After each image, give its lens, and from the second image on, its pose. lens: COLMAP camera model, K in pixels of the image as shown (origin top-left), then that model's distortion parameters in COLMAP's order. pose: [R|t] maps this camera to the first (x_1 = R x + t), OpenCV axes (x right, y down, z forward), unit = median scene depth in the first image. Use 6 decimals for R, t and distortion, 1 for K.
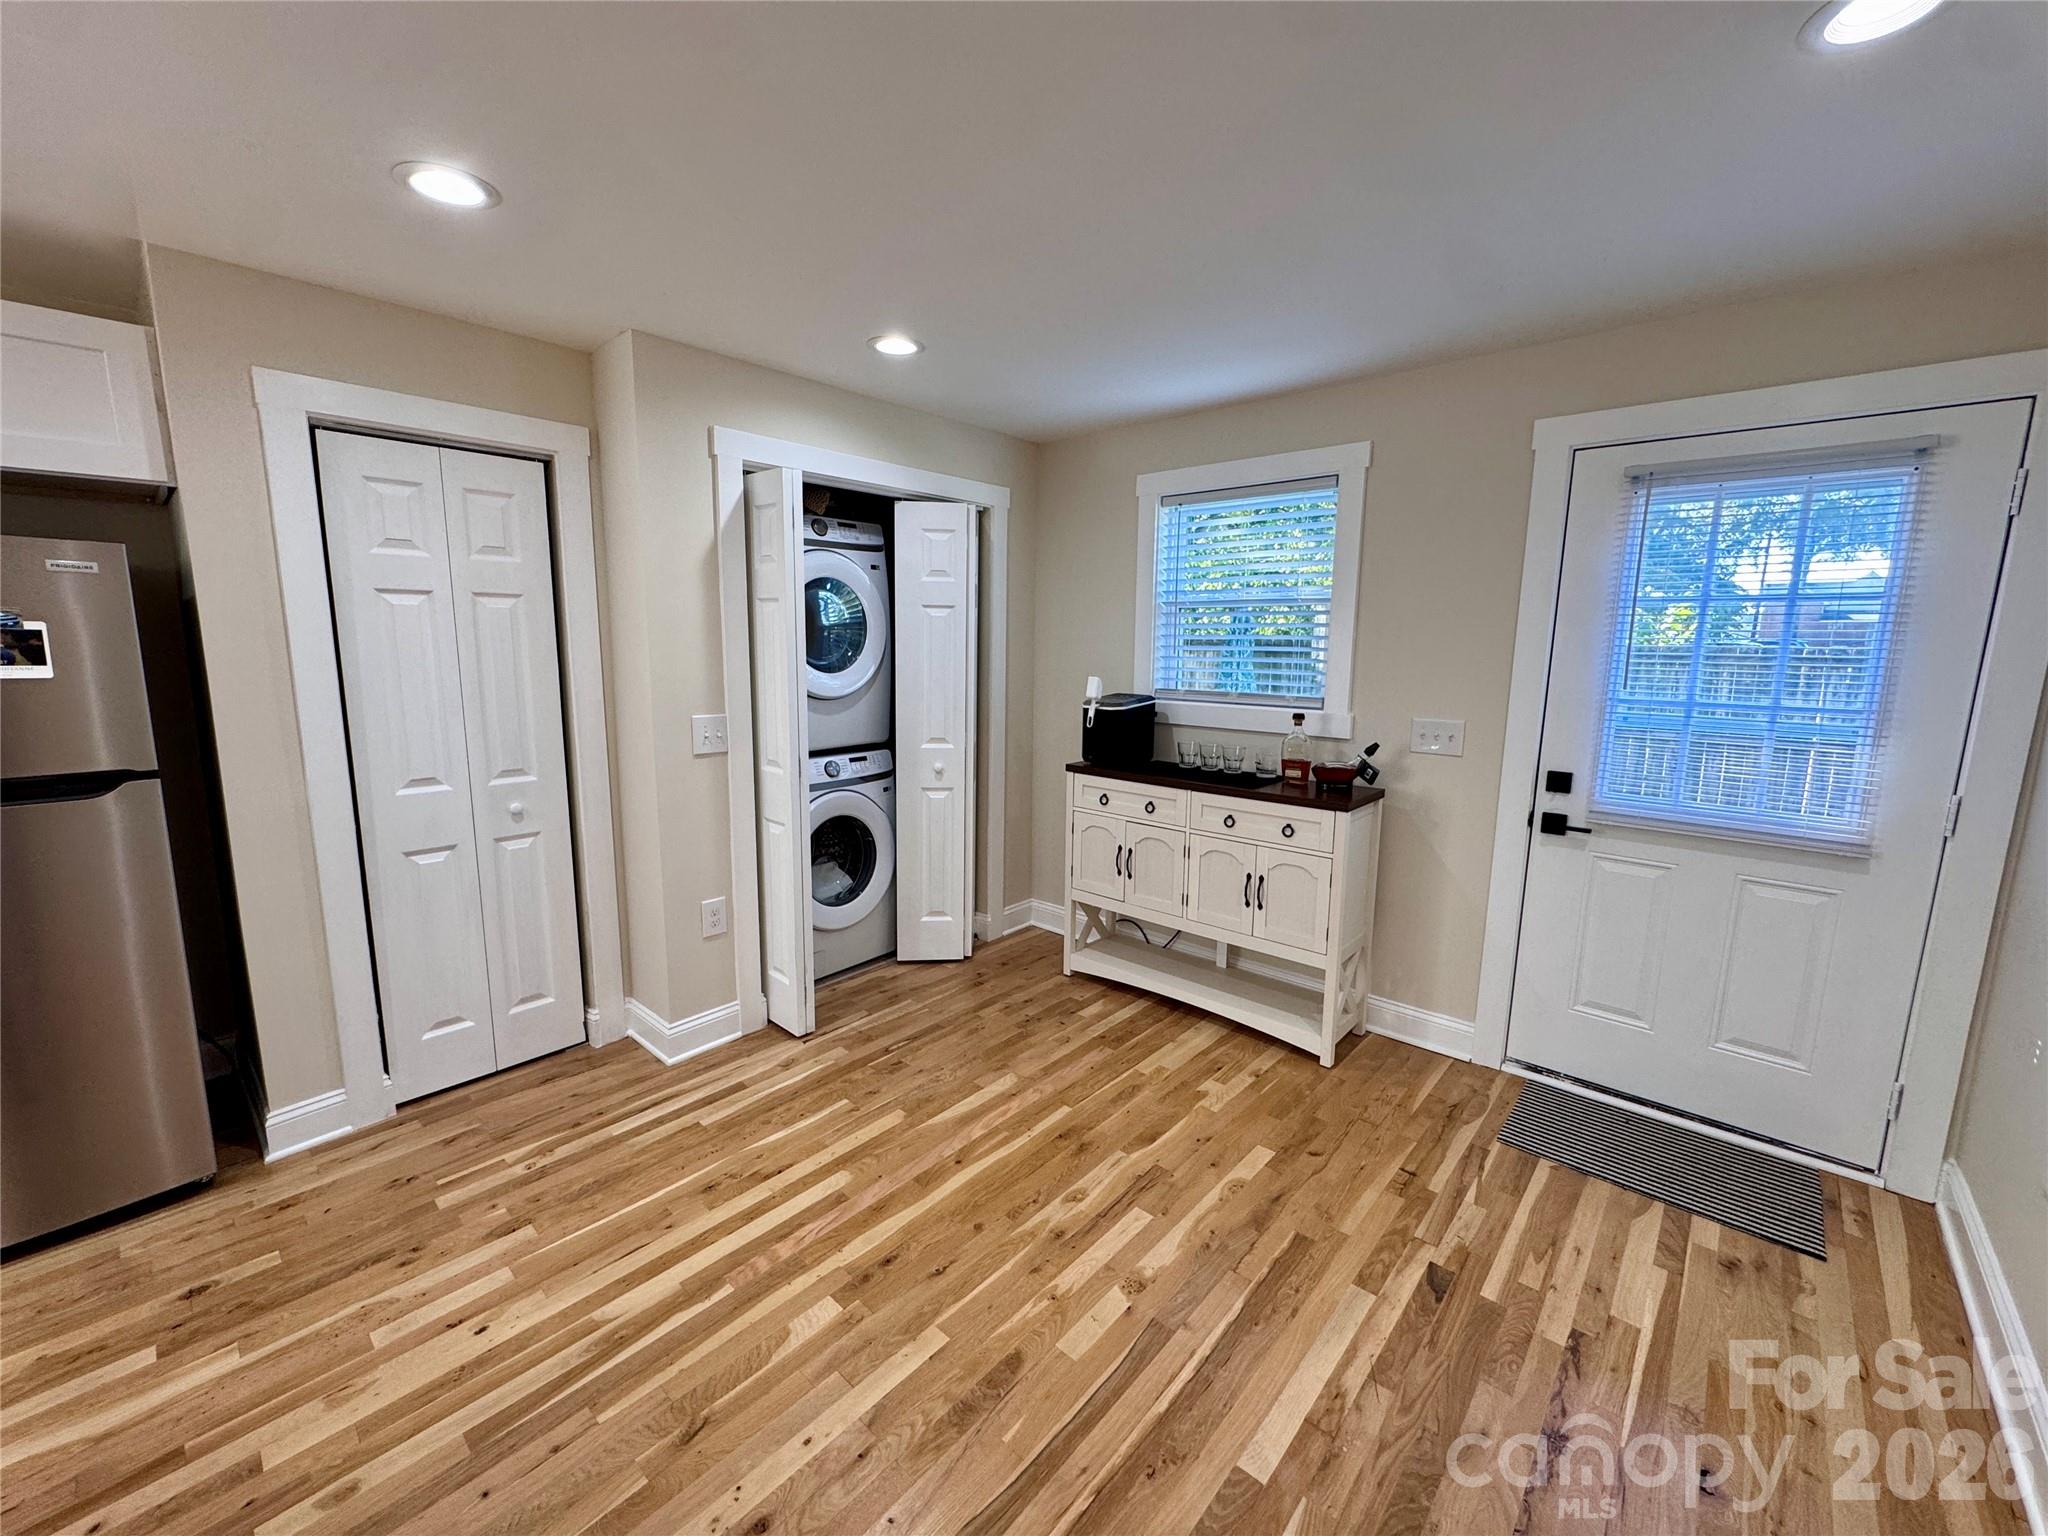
lens RADIAL K [[813.6, 0, 1024.0], [0, 813.6, 768.0], [0, 0, 1]] dist [-0.002864, 0.000277]
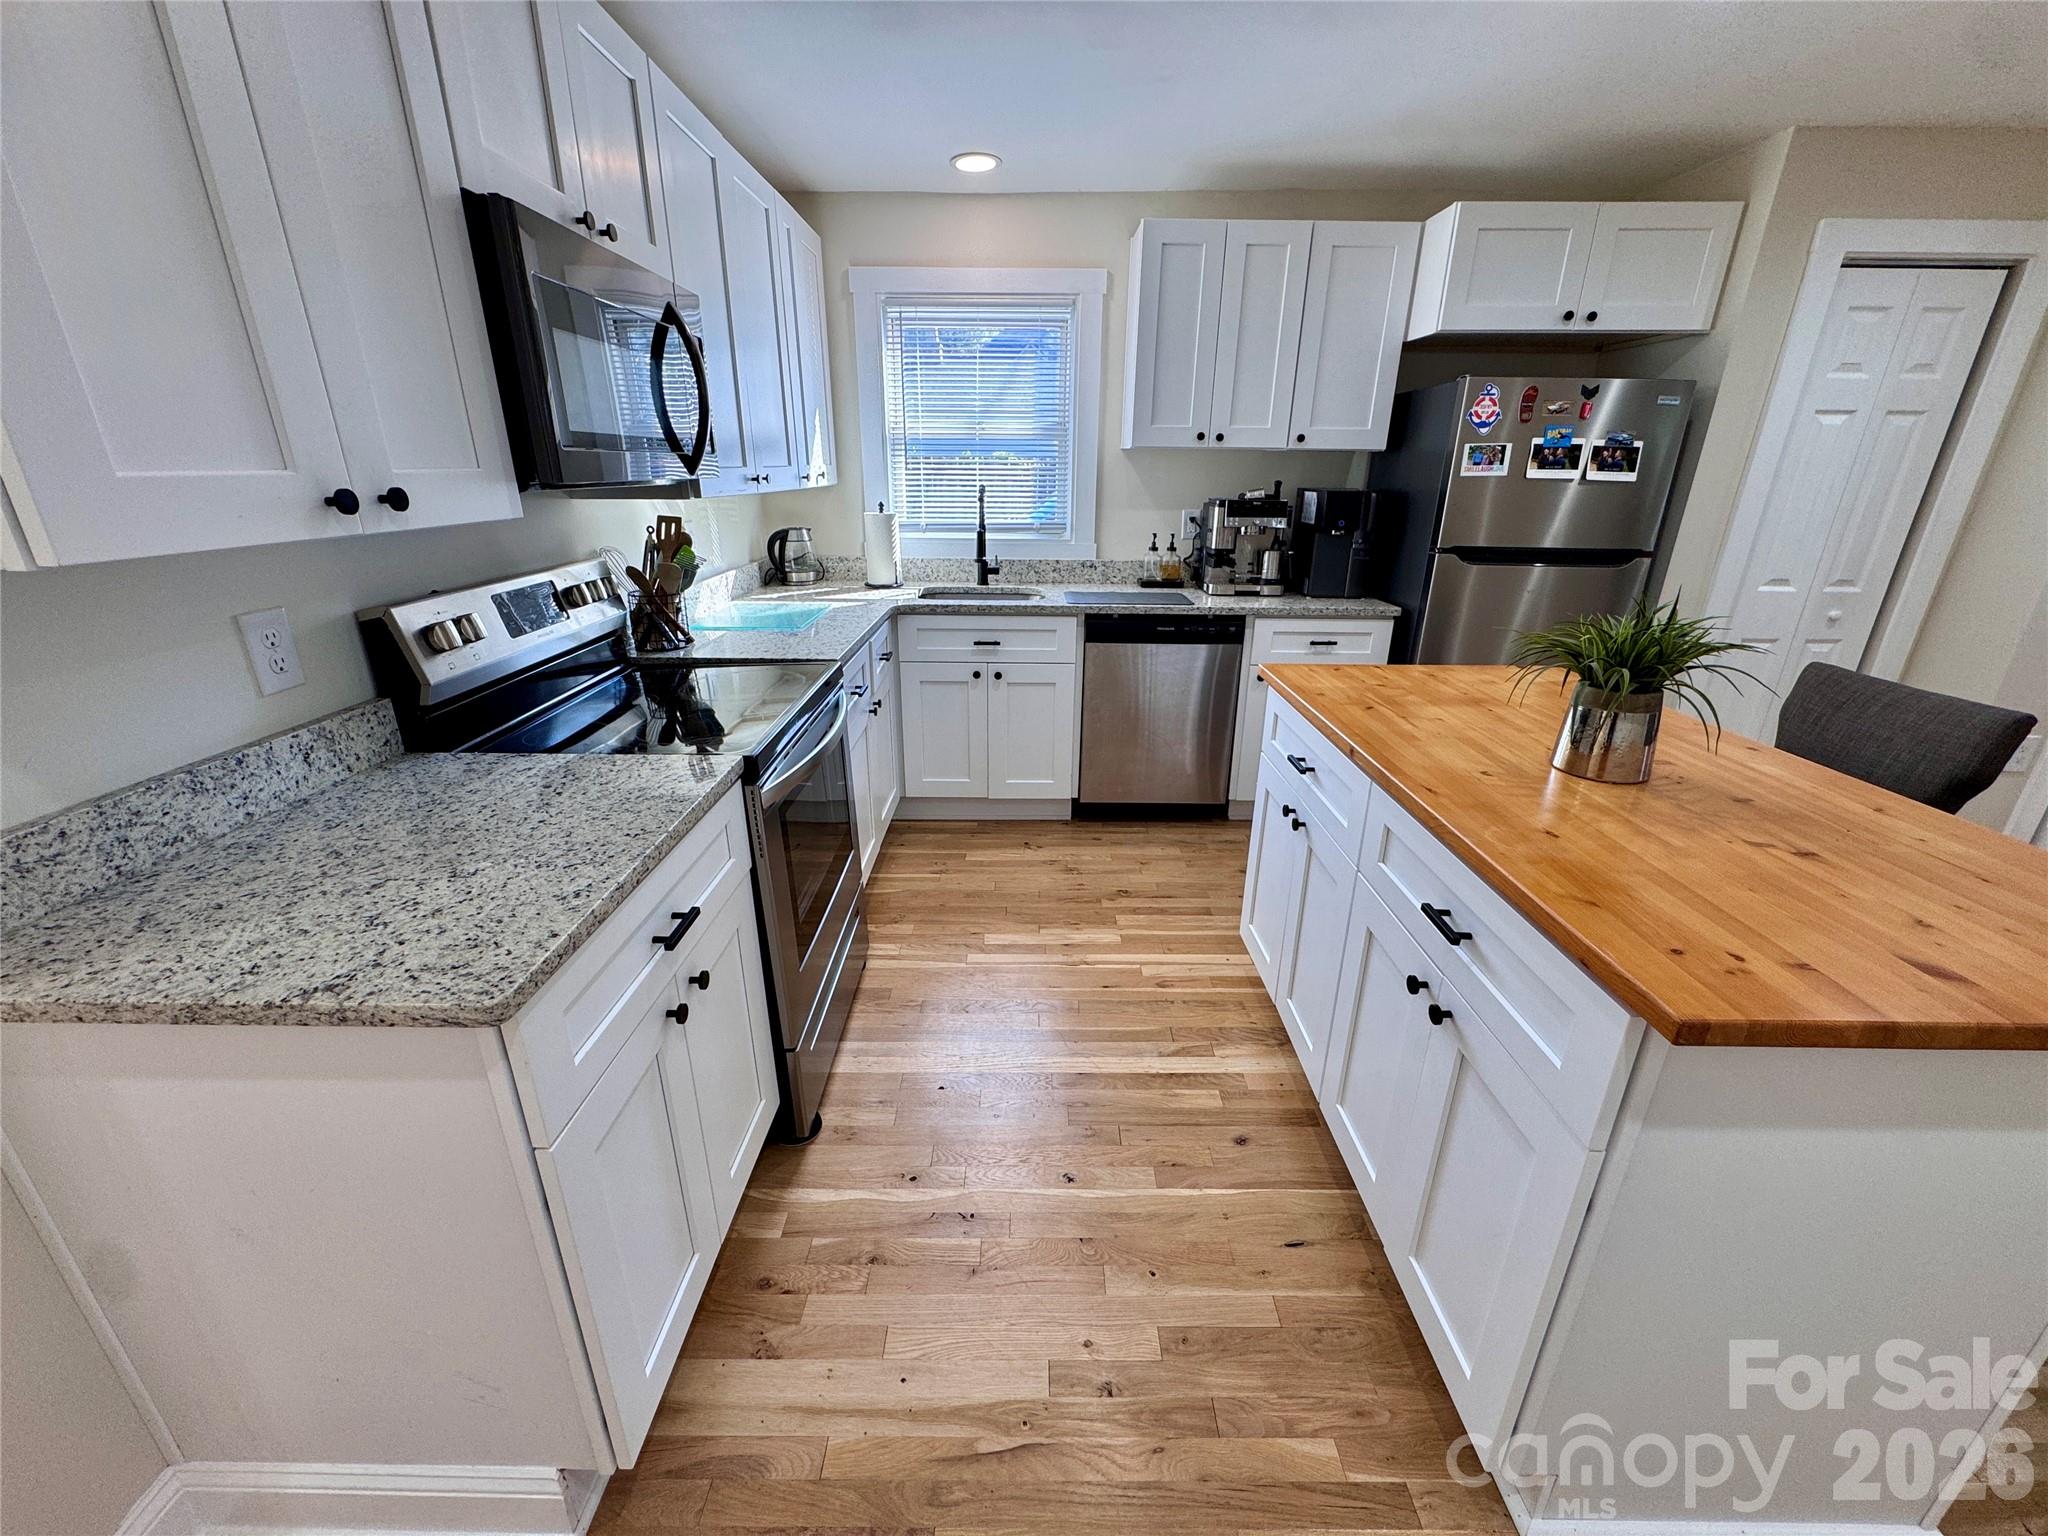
lens RADIAL K [[813.6, 0, 1024.0], [0, 813.6, 768.0], [0, 0, 1]] dist [-0.002864, 0.000277]
pose [[0.662007, 0.254485, -0.704971, -0.717896], [-0.119548, 0.964402, 0.235873, 0.168650], [0.739902, -0.071872, 0.668865, -0.814915]]
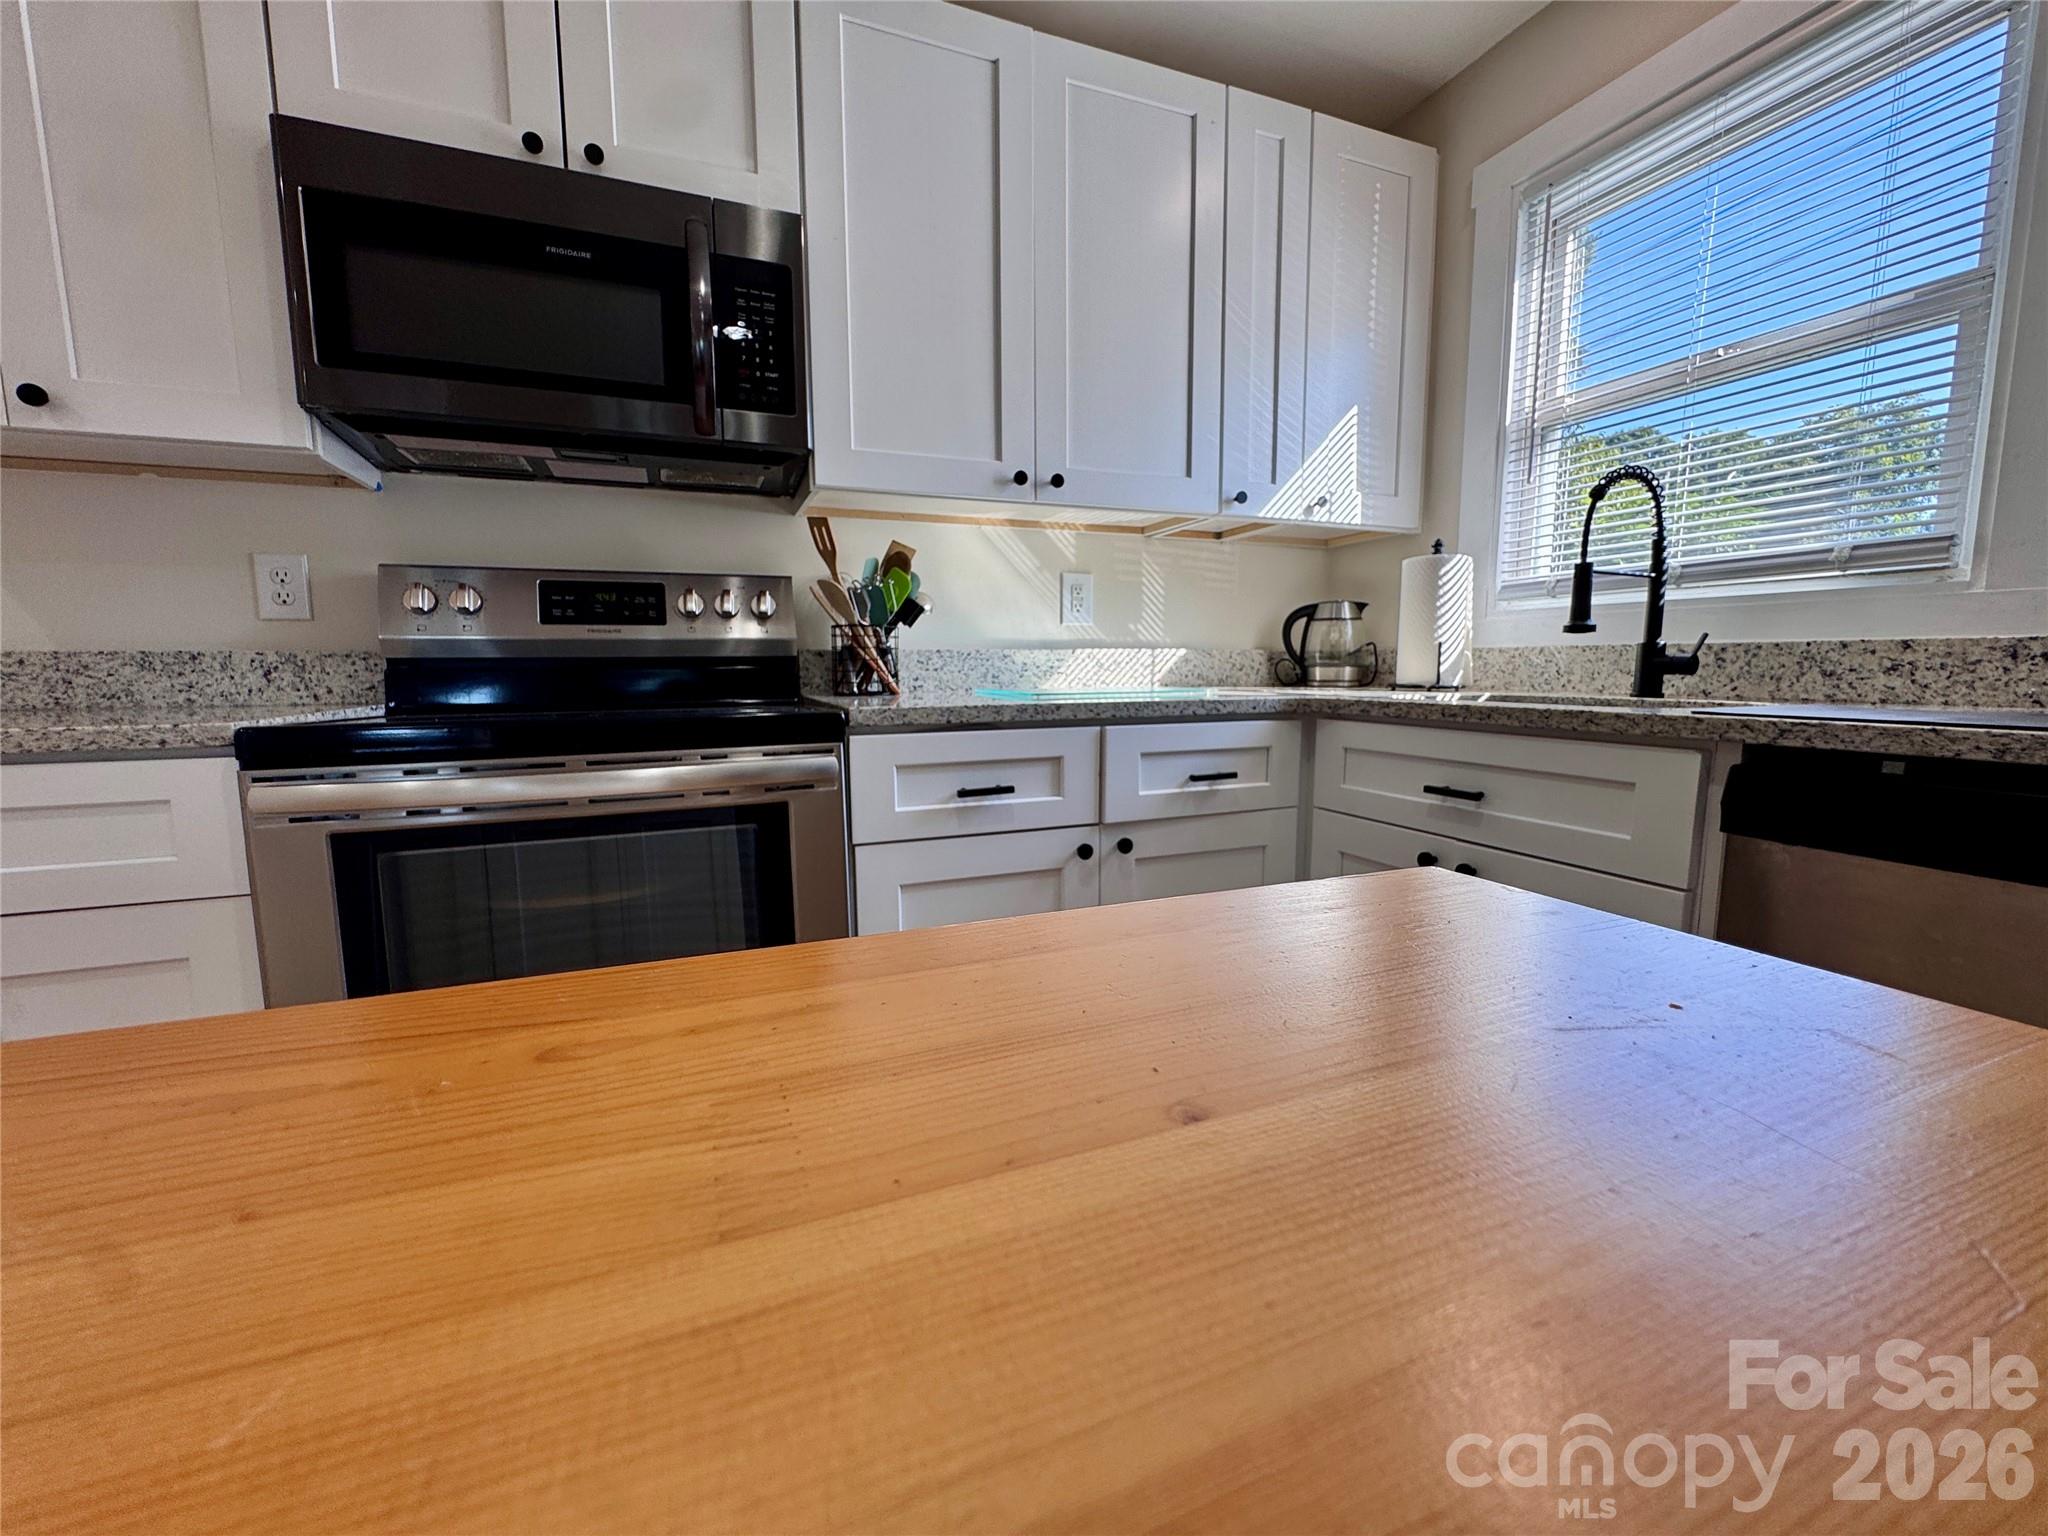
lens RADIAL K [[824.7, 0, 1024.0], [0, 824.7, 768.0], [0, 0, 1]] dist [-0.006849, -0.000141]
pose [[-0.441434, 0.101074, -0.891583, -1.171513], [-0.145309, 0.972467, 0.182188, 0.223051], [0.885450, 0.209979, -0.414593, 0.168189]]
